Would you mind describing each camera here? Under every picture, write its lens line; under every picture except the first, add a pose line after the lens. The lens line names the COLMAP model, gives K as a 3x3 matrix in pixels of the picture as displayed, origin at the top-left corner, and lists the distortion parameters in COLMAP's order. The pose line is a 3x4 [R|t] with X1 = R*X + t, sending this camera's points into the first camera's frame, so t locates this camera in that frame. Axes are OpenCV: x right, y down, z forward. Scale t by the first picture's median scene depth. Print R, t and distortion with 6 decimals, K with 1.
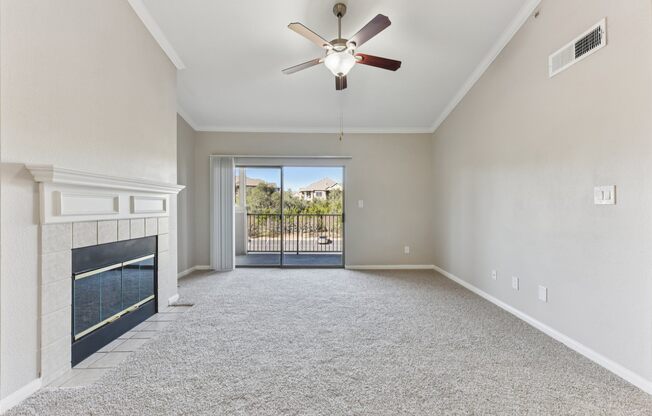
lens RADIAL K [[259.2, 0, 331.1], [0, 259.2, 210.6], [0, 0, 1]] dist [0.041185, 0.000033]
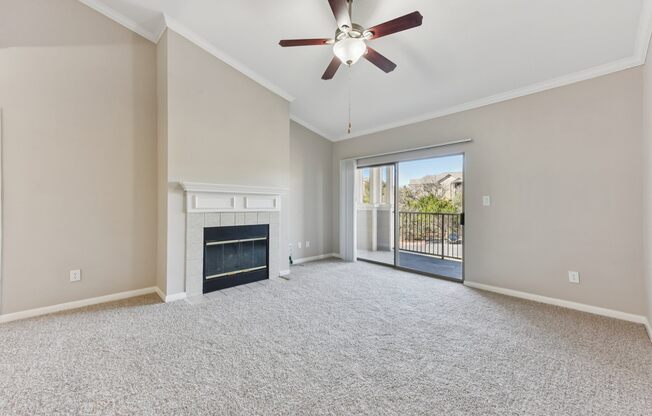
lens RADIAL K [[259.2, 0, 327.4], [0, 259.2, 204.6], [0, 0, 1]] dist [0.027648, -0.000168]
pose [[0.683458, 0.002707, -0.729985, 0.602868], [-0.013480, 0.999869, -0.008914, -0.004106], [0.729866, 0.015933, 0.683405, 0.287887]]
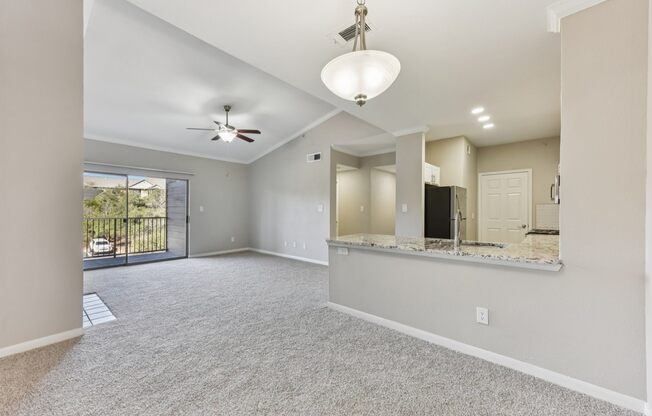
lens RADIAL K [[259.2, 0, 327.4], [0, 259.2, 204.6], [0, 0, 1]] dist [0.027648, -0.000168]
pose [[0.658634, 0.018144, 0.752244, -0.848207], [0.002173, 0.999659, -0.026014, -0.017821], [-0.752460, 0.018768, 0.658371, -0.713662]]
